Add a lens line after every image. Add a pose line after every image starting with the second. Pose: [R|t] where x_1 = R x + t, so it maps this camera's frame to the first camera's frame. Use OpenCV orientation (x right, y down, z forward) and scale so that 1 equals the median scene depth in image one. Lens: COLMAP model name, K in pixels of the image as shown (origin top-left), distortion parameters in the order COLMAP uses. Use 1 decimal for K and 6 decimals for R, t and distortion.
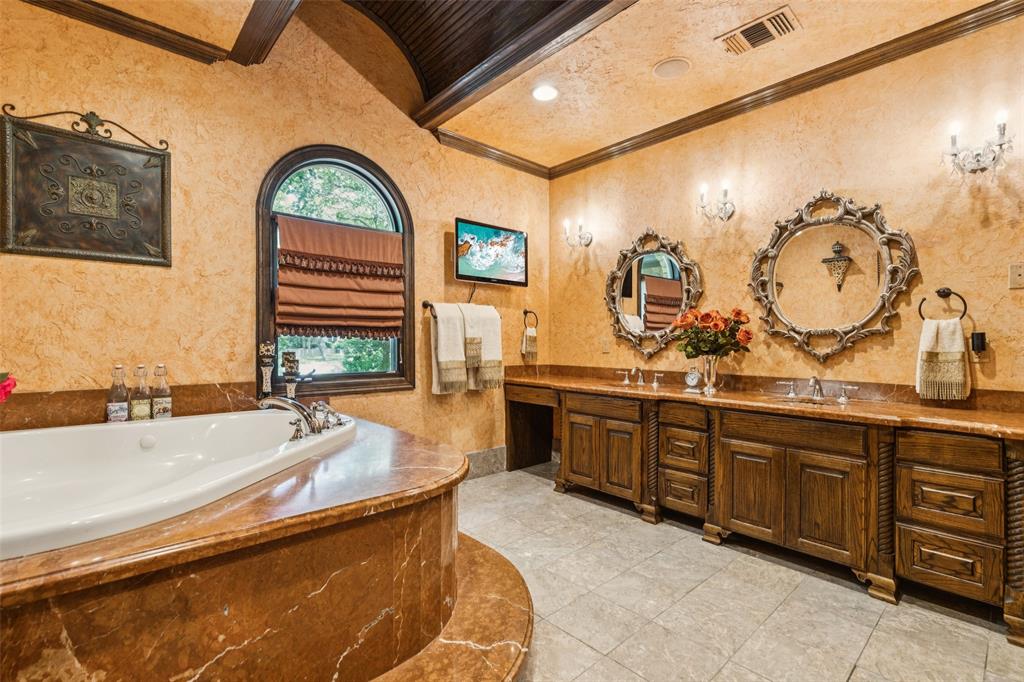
lens RADIAL K [[468.7, 0, 520.4], [0, 468.7, 342.5], [0, 0, 1]] dist [0.009524, -0.000977]
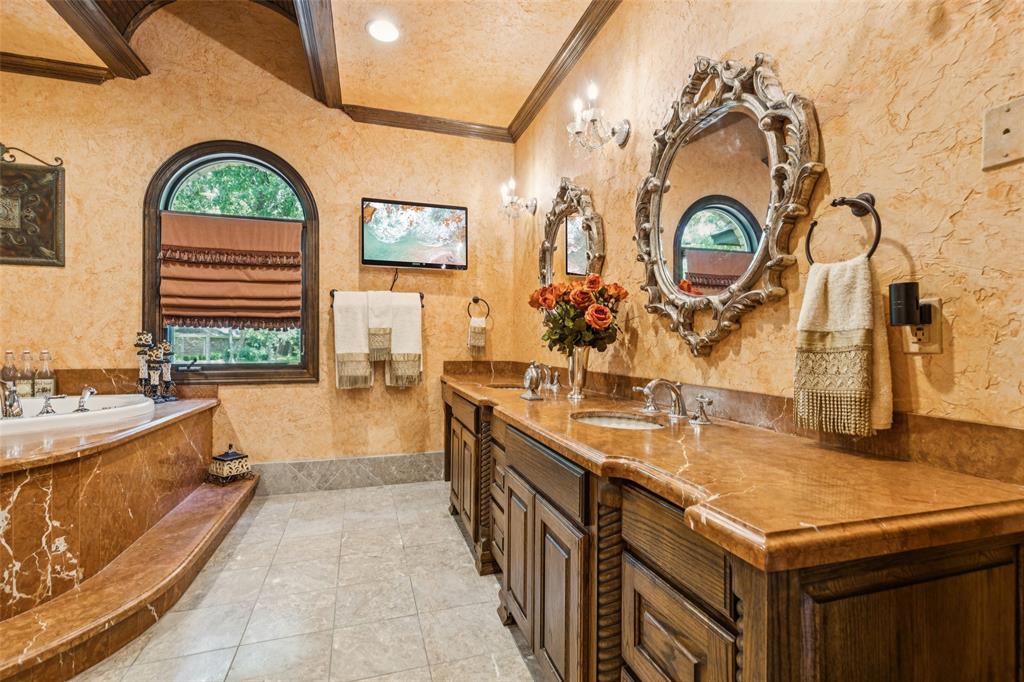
lens RADIAL K [[468.7, 0, 516.6], [0, 468.7, 344.1], [0, 0, 1]] dist [0.009524, -0.000977]
pose [[0.908272, -0.000998, -0.418379, 0.685172], [0.000583, 0.999999, -0.001119, 0.028704], [0.418380, 0.000773, 0.908272, 0.379286]]
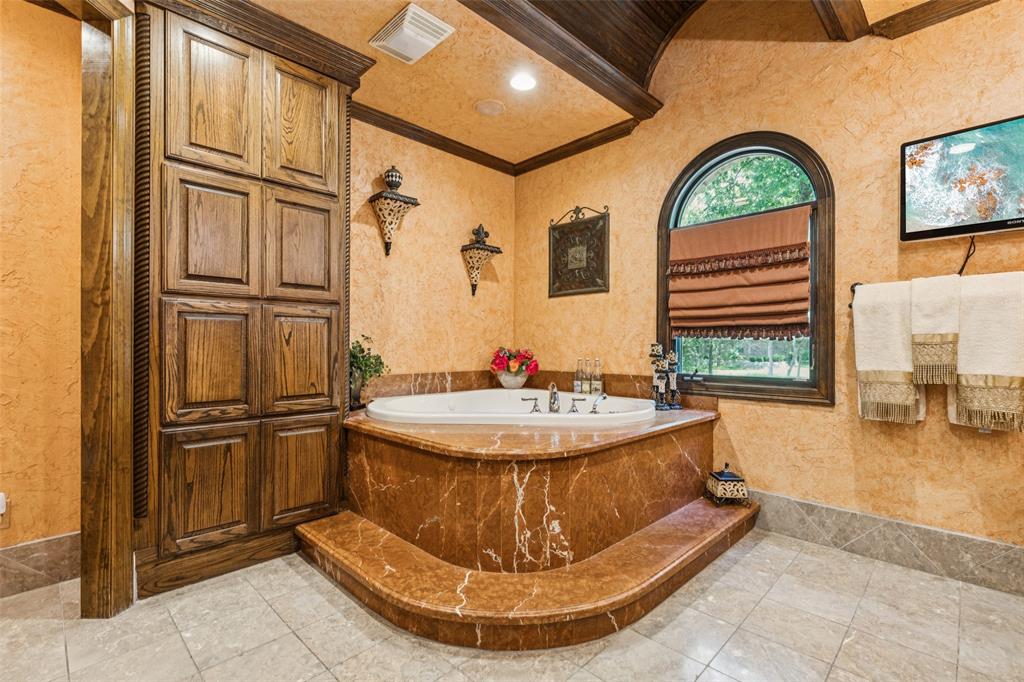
lens RADIAL K [[468.7, 0, 508.5], [0, 468.7, 344.9], [0, 0, 1]] dist [0.009524, -0.000977]
pose [[0.040242, -0.003265, -0.999185, 0.622305], [0.000483, 0.999995, -0.003248, 0.006549], [0.999190, -0.000352, 0.040244, 0.582889]]
